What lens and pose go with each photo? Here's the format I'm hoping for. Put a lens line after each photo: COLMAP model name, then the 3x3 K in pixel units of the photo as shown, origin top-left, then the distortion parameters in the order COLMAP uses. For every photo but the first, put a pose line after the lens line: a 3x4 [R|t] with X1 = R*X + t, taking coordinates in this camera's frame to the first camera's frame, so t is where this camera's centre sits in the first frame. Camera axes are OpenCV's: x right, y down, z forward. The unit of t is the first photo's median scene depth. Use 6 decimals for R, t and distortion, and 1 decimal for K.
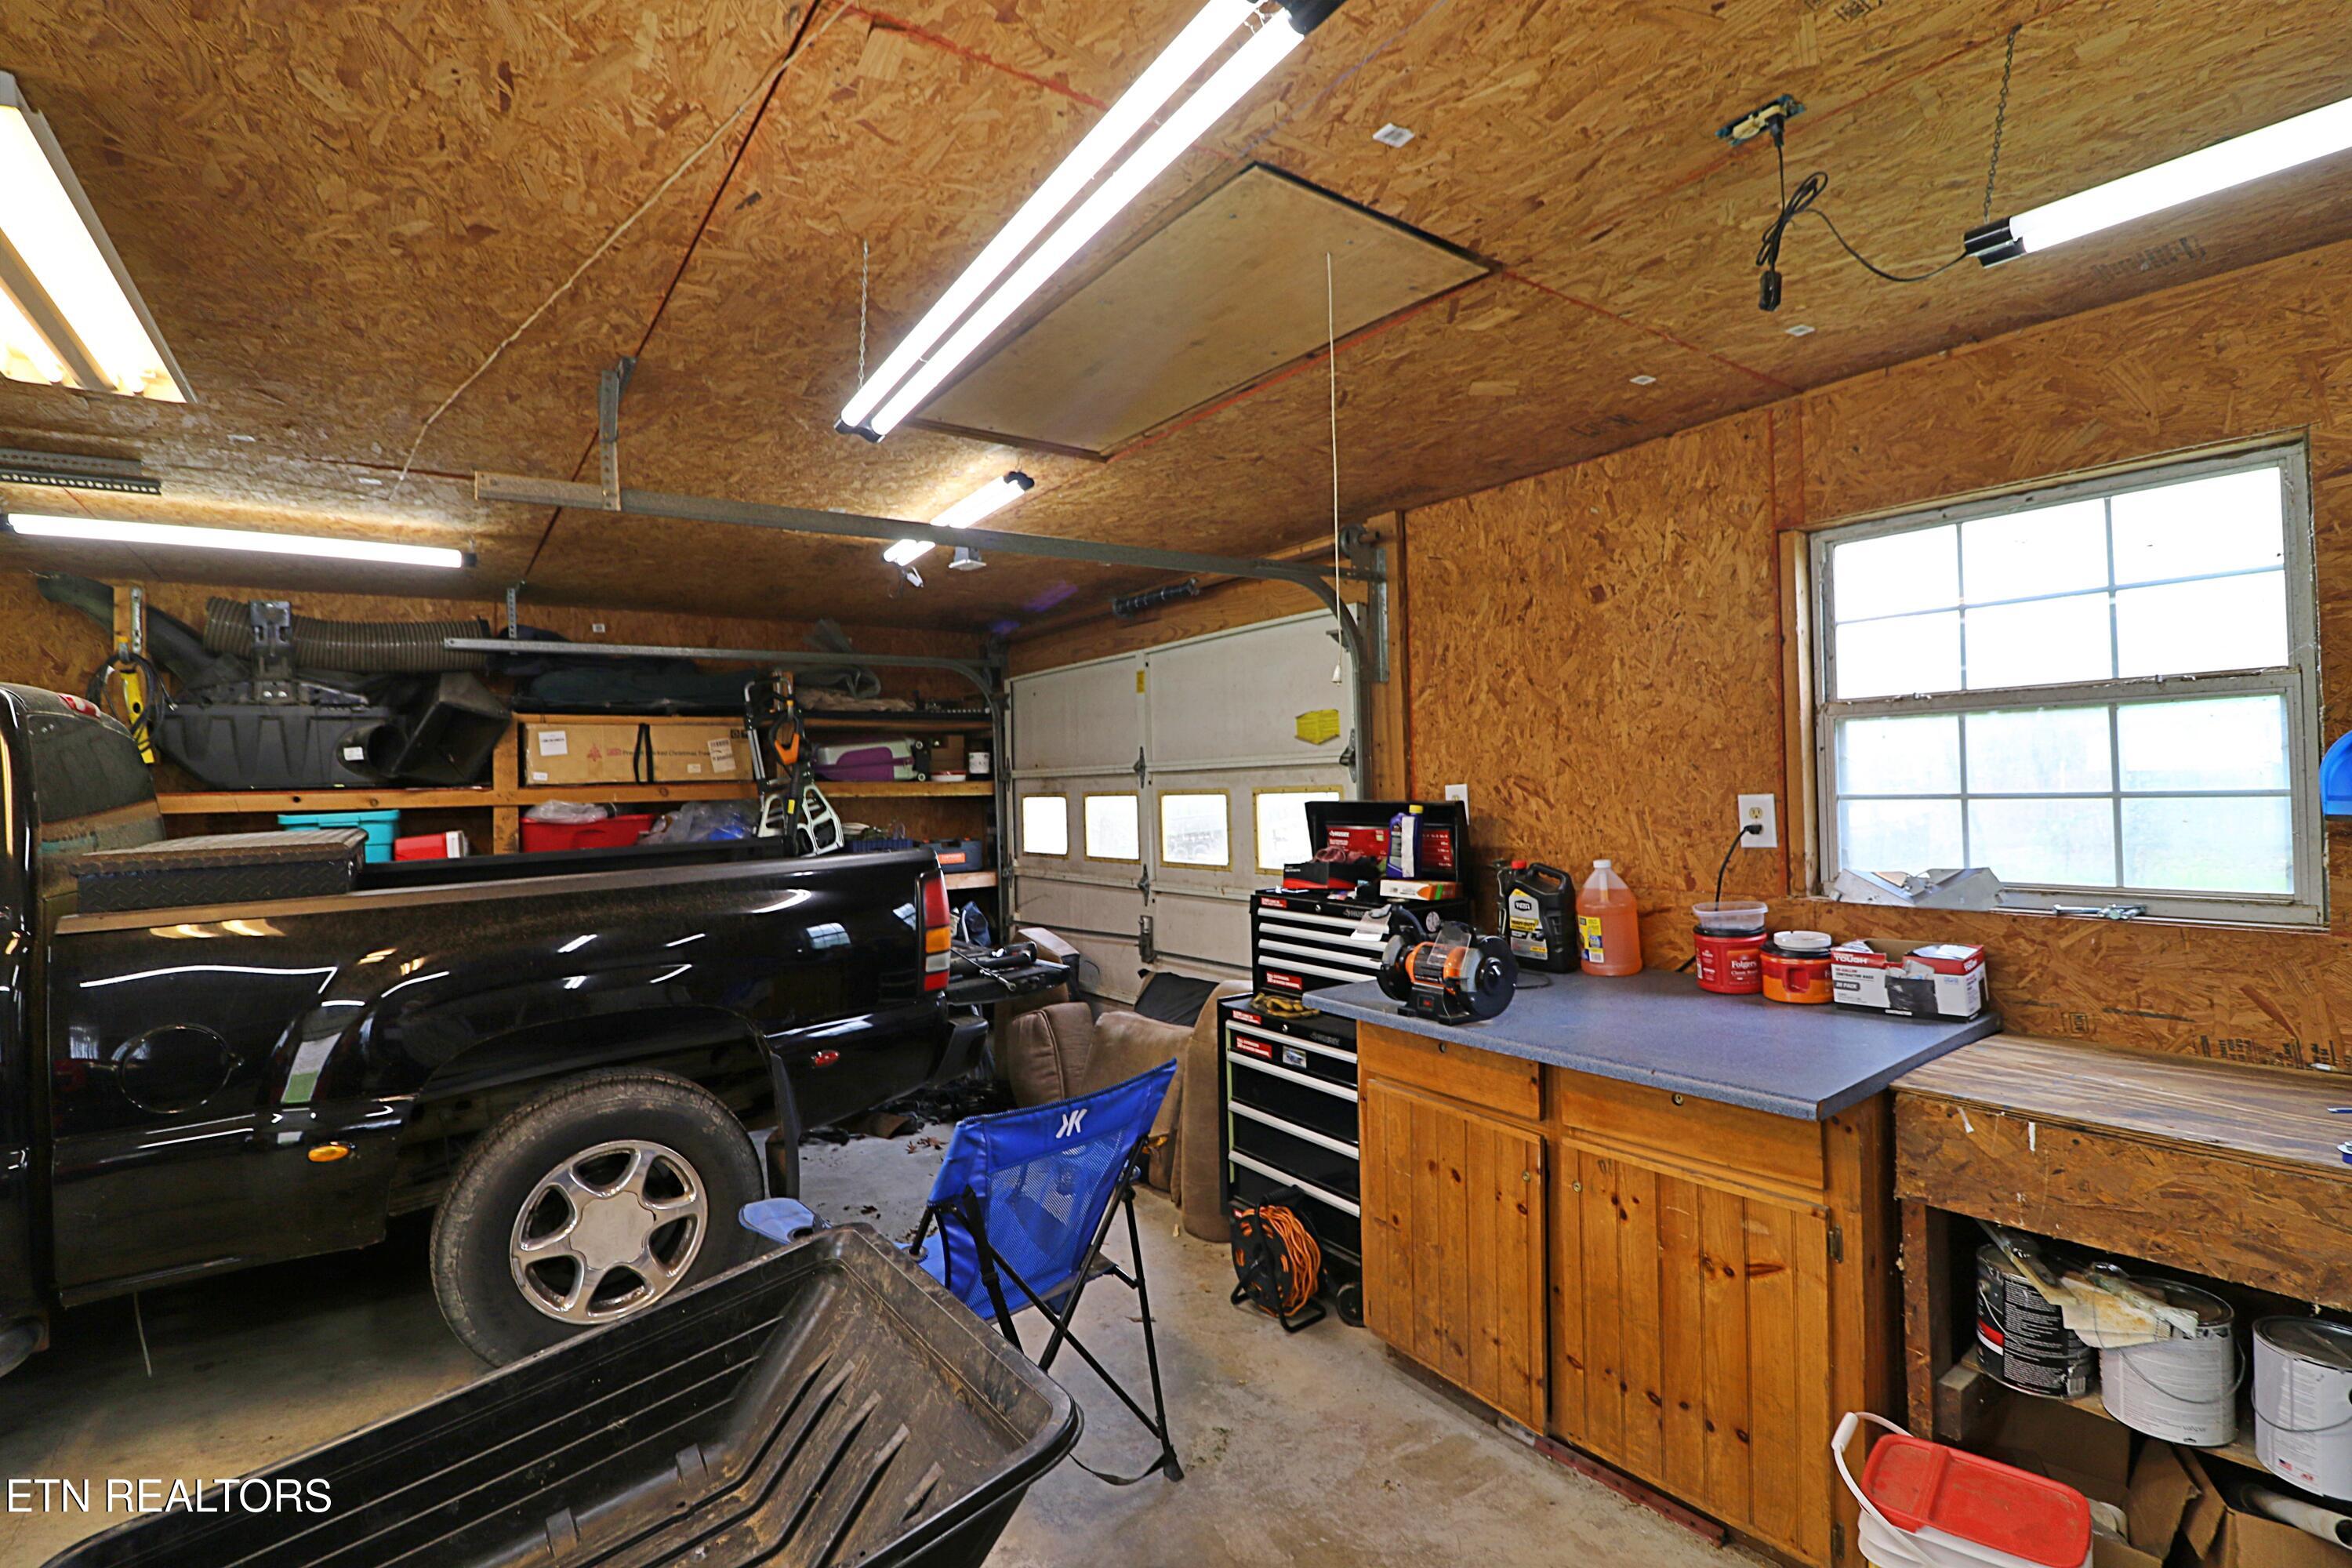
lens RADIAL K [[1078.6, 0, 1176.2], [0, 1078.6, 762.4], [0, 0, 1]] dist [0.001371, -0.013761]
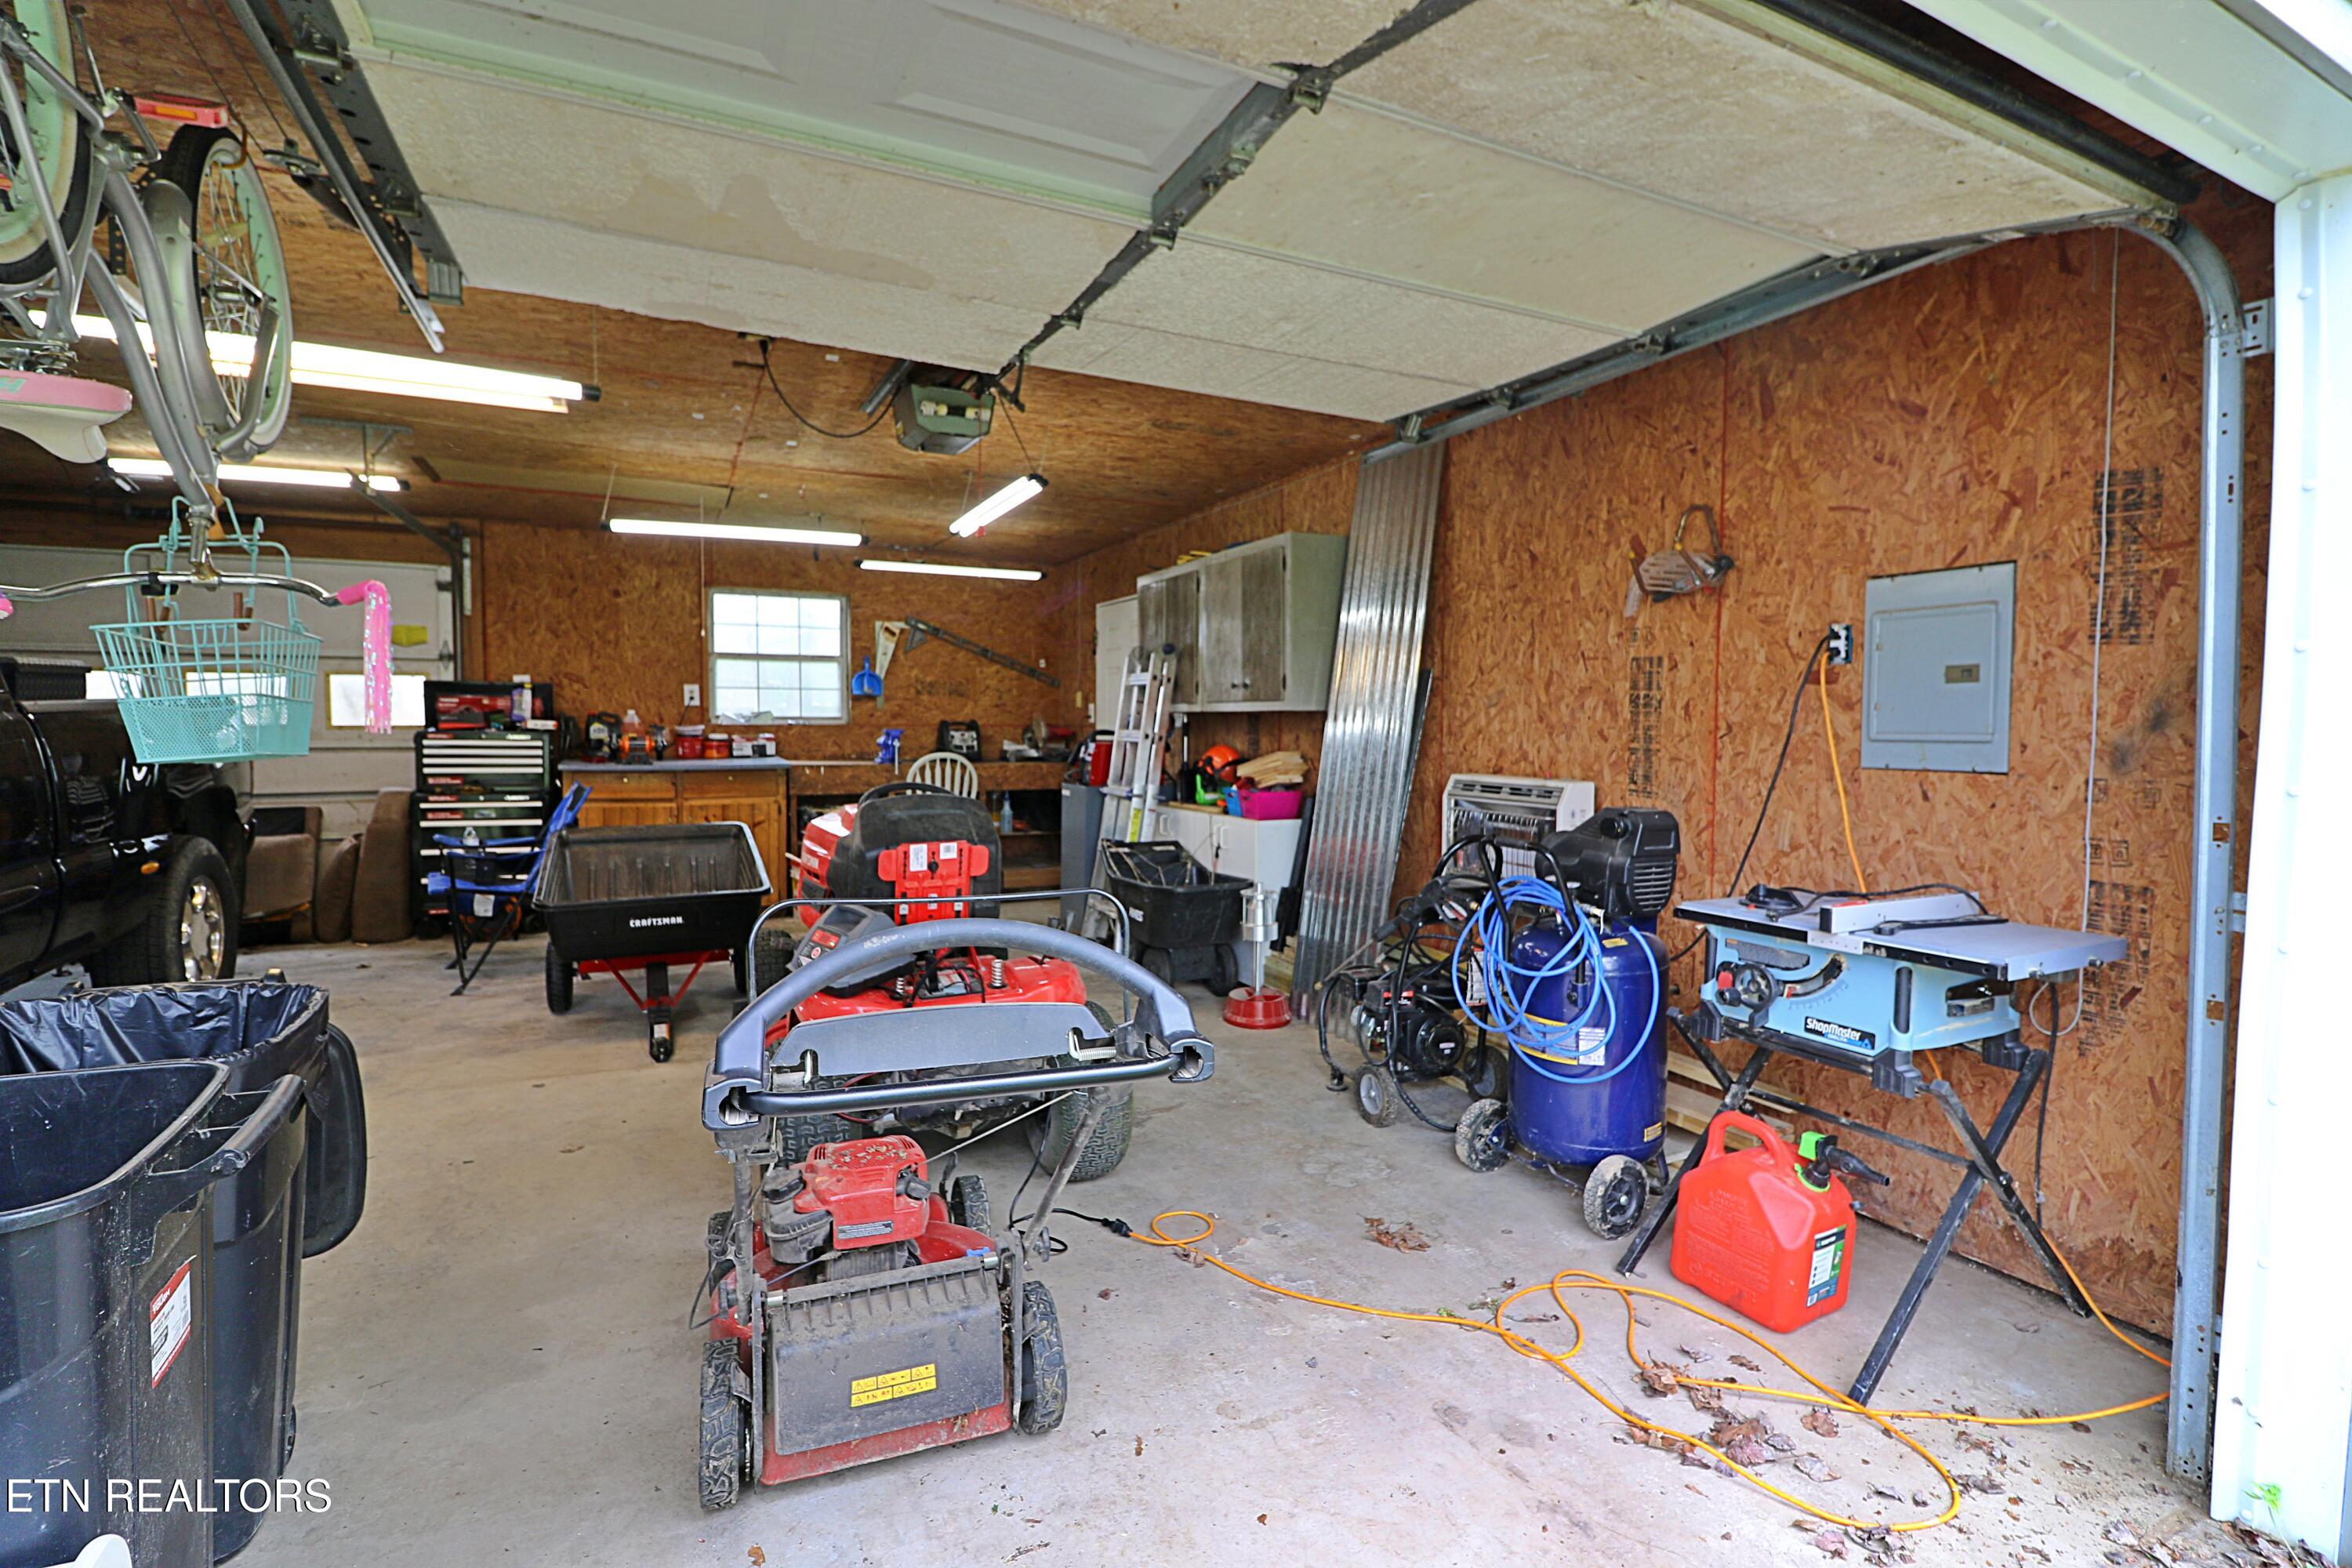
lens RADIAL K [[1078.6, 0, 1176.2], [0, 1078.6, 762.4], [0, 0, 1]] dist [0.001371, -0.013761]
pose [[0.171588, -0.012791, 0.985086, -1.843077], [-0.033914, 0.999246, 0.018882, 0.128285], [-0.984585, -0.036649, 0.171025, -0.615011]]
